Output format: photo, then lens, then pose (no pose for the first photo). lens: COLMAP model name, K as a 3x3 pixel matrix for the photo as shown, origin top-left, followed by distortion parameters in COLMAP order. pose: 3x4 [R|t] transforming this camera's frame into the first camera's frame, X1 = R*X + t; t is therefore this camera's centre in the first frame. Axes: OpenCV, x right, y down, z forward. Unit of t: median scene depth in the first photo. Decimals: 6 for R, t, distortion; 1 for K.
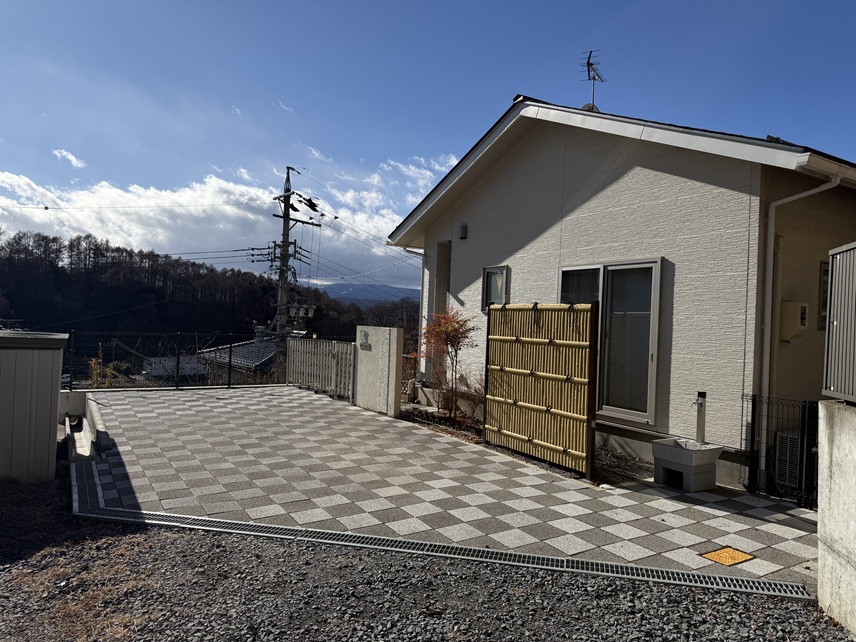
lens RADIAL K [[606.9, 0, 428.0], [0, 606.9, 321.0], [0, 0, 1]] dist [-0.001847, -0.001423]
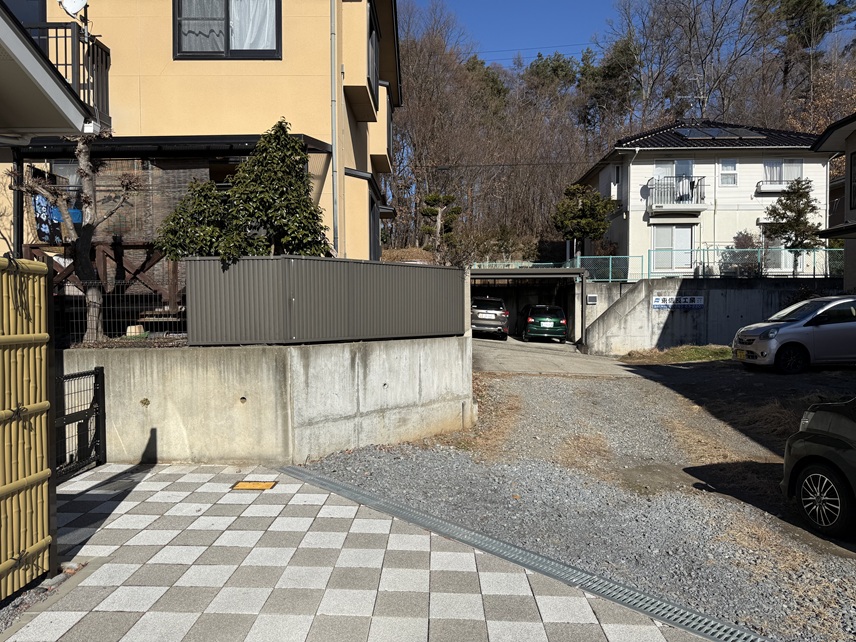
lens RADIAL K [[606.9, 0, 428.0], [0, 606.9, 321.0], [0, 0, 1]] dist [-0.001847, -0.001423]
pose [[-0.836595, -0.043674, 0.546078, -0.274868], [-0.020924, 0.998637, 0.047813, -0.007259], [-0.547422, 0.028573, -0.836369, 1.088794]]
